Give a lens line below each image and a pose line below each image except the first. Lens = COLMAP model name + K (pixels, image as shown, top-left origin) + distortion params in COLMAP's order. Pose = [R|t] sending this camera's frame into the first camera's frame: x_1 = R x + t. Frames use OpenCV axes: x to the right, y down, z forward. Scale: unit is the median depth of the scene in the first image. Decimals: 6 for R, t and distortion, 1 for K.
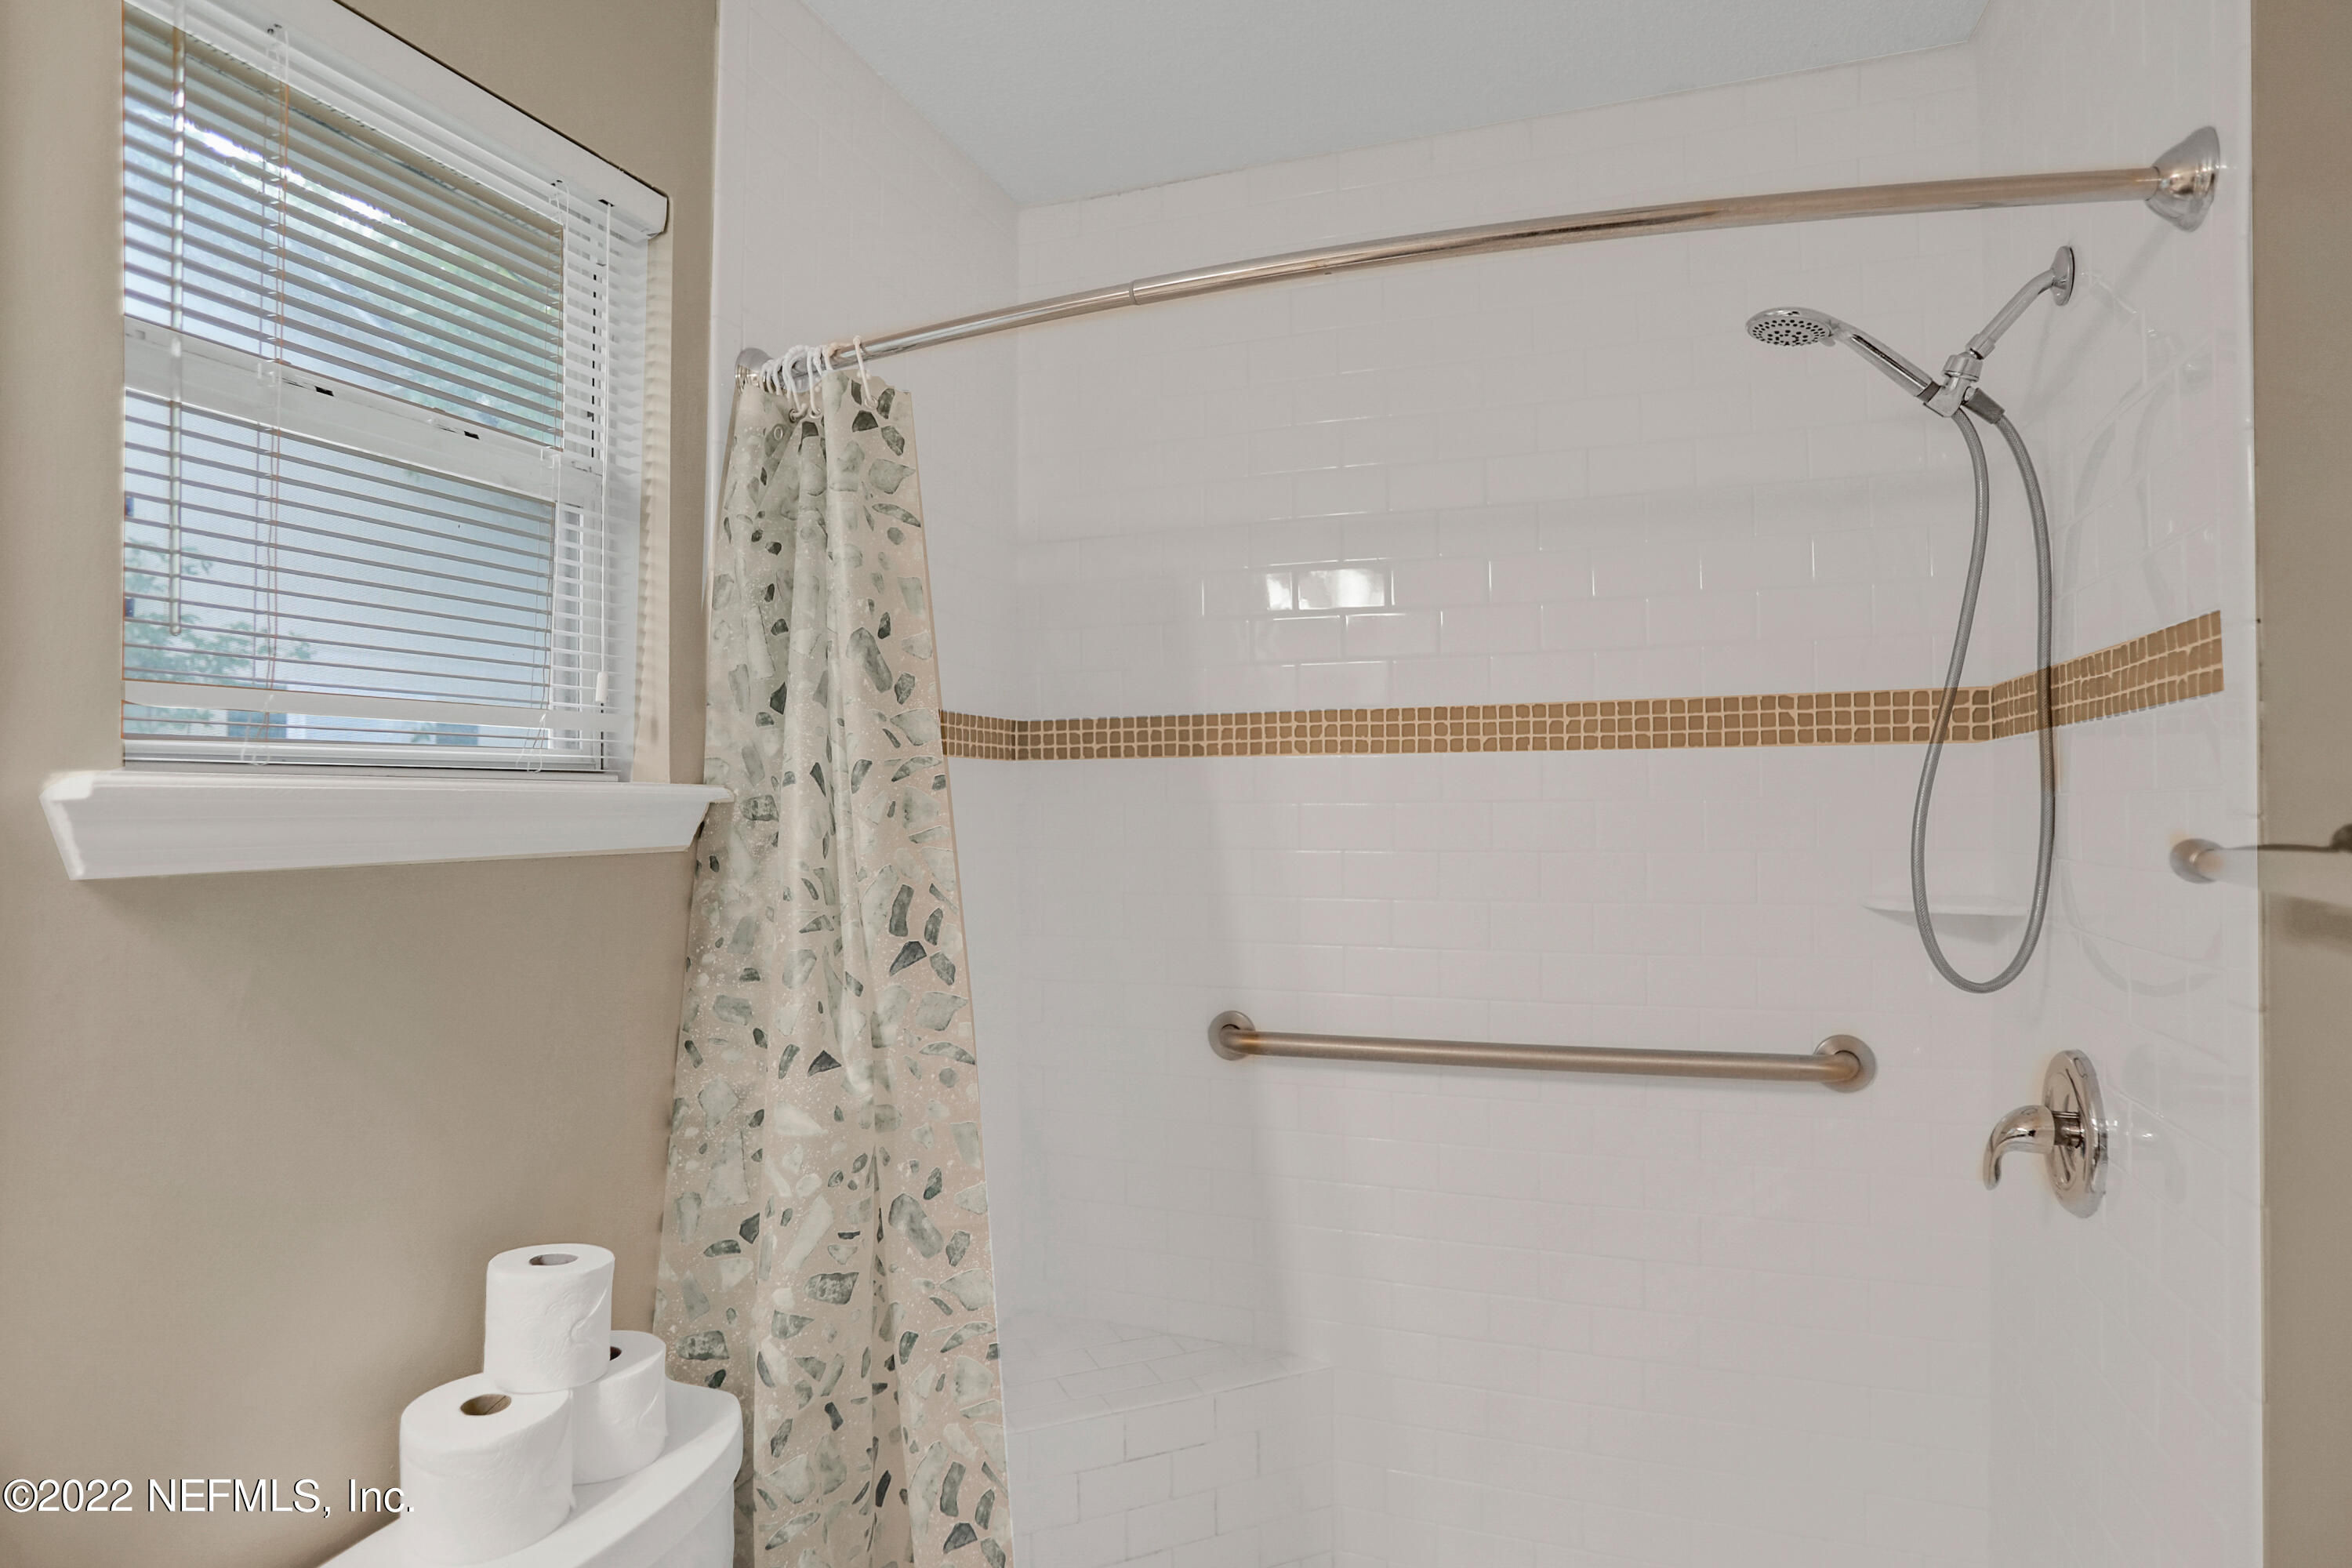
lens RADIAL K [[1378.3, 0, 1171.3], [0, 1378.3, 804.8], [0, 0, 1]] dist [-0.083228, 0.057746]
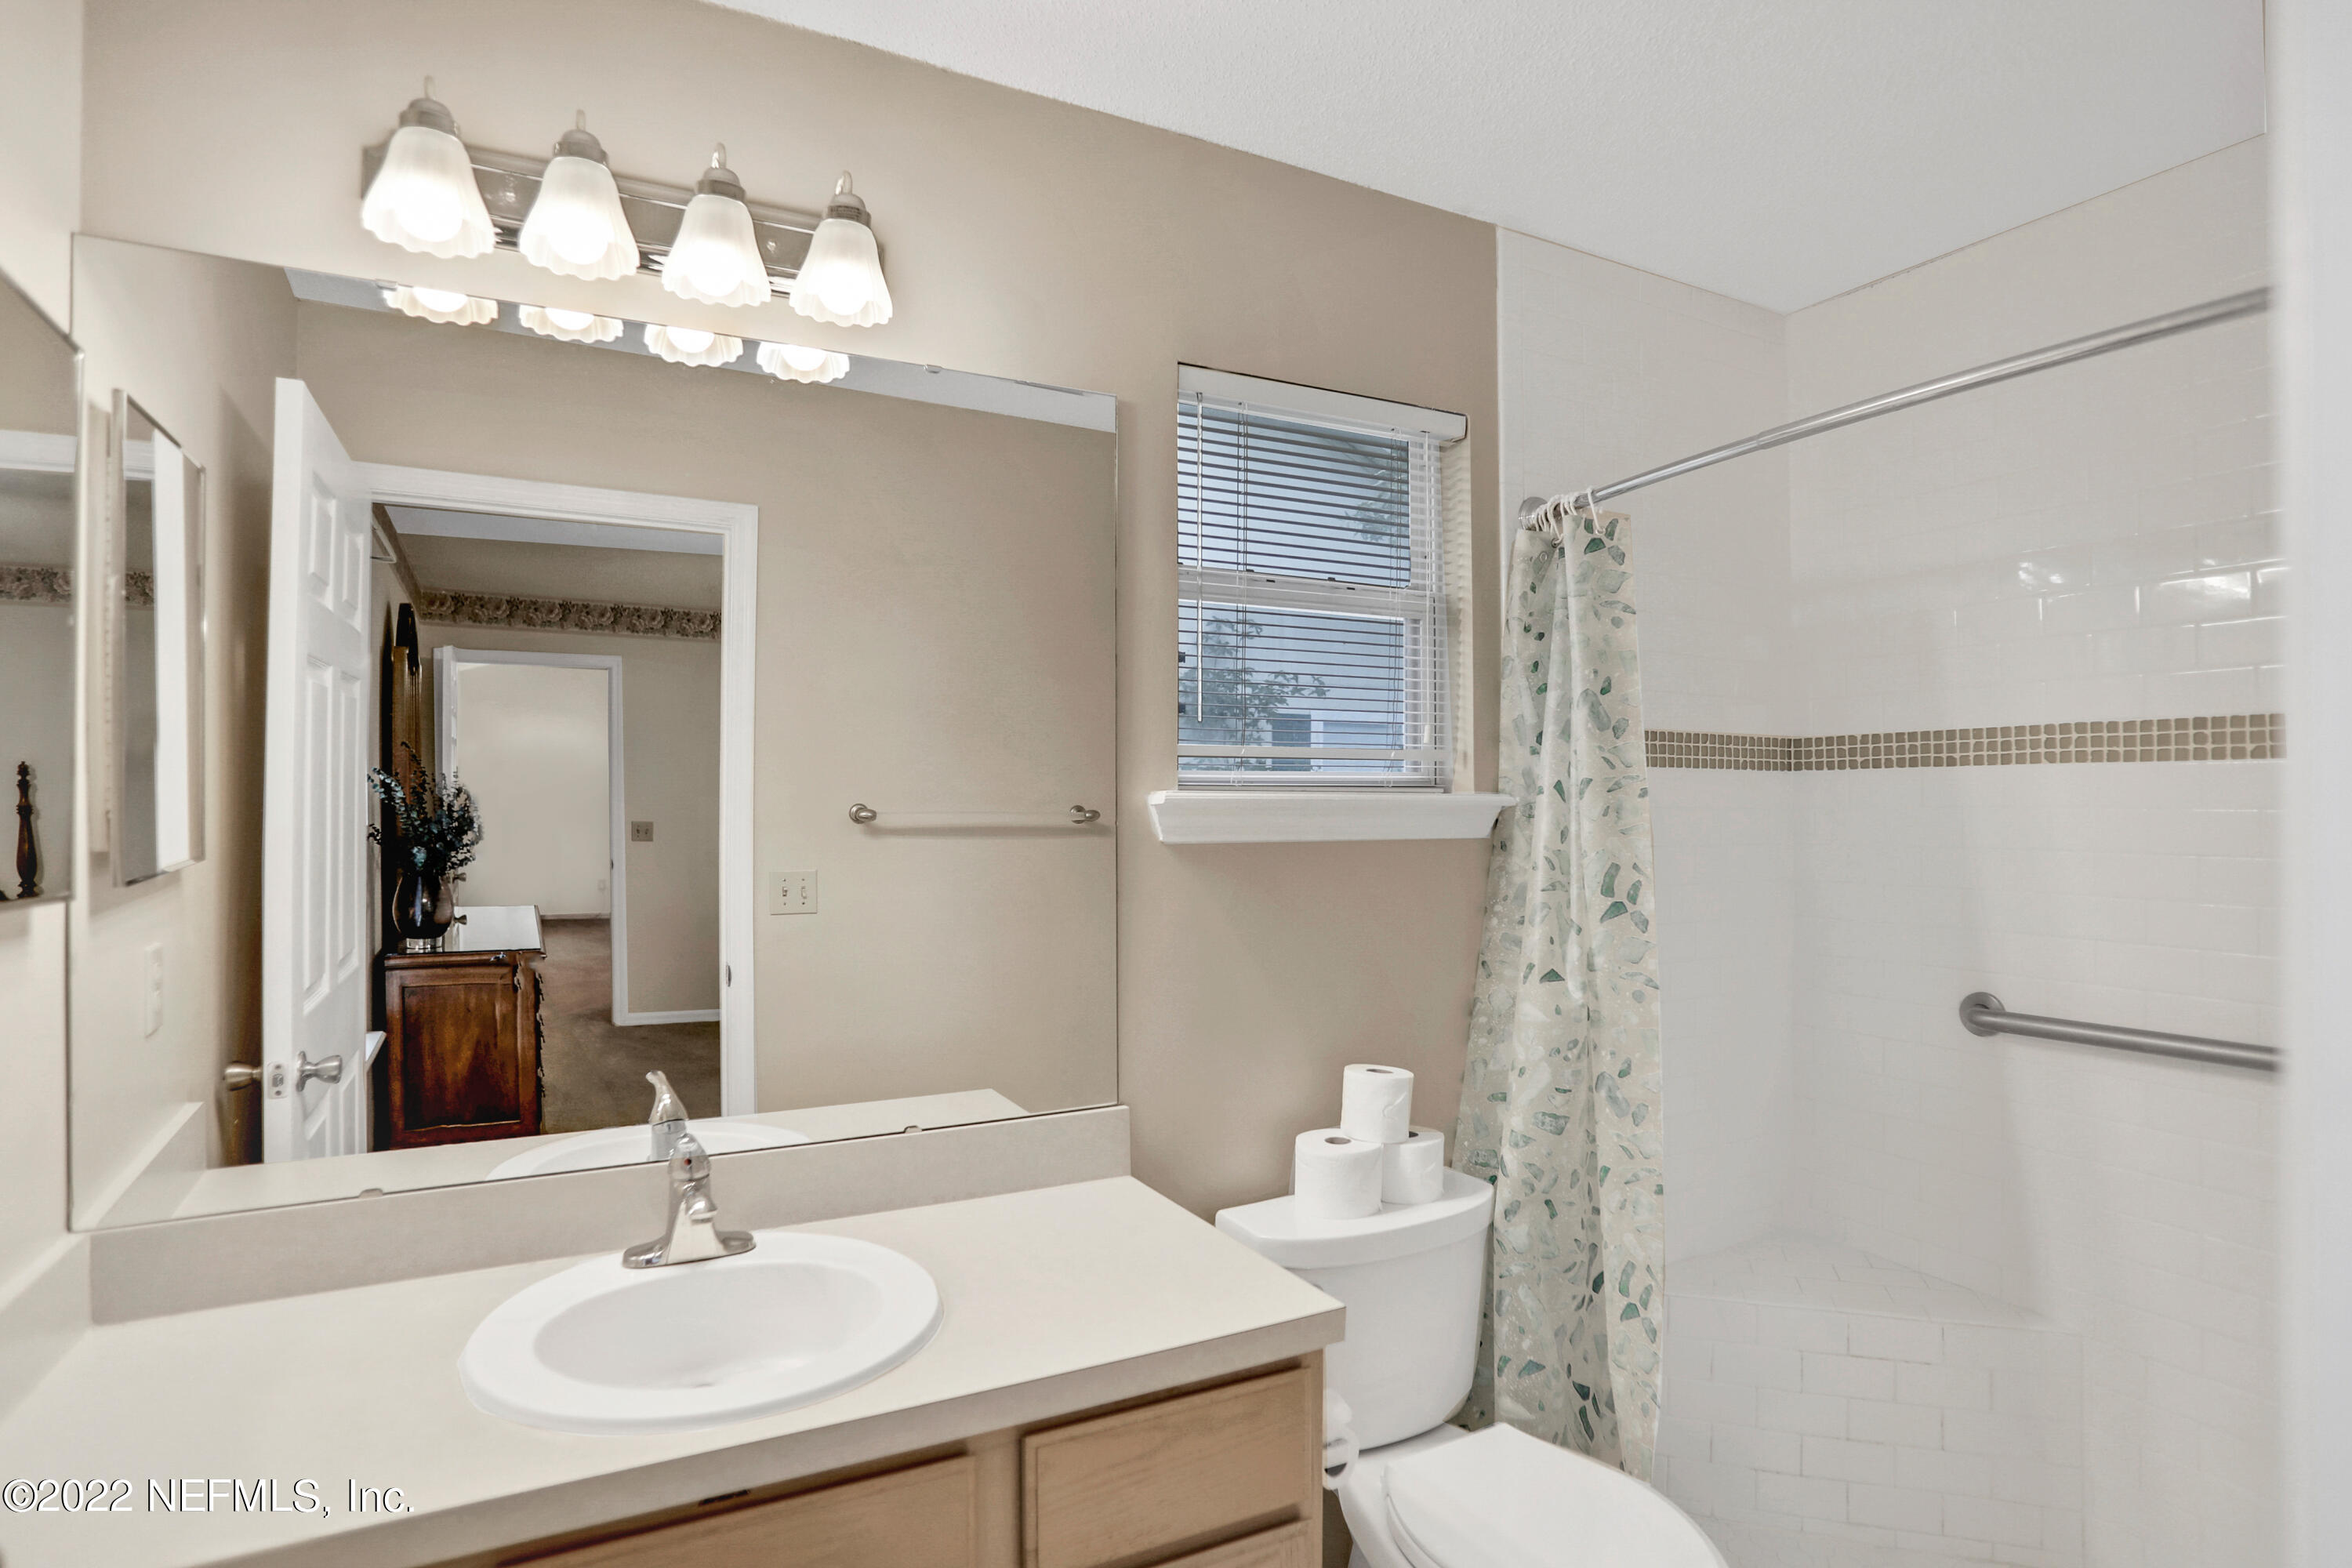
lens RADIAL K [[1195.7, 0, 1135.7], [0, 1195.7, 793.7], [0, 0, 1]] dist [-0.085094, 0.043581]
pose [[0.744102, -0.001095, -0.668065, 0.249989], [-0.005281, 0.999958, -0.007521, -0.003132], [0.668045, 0.009125, 0.744065, -0.262109]]
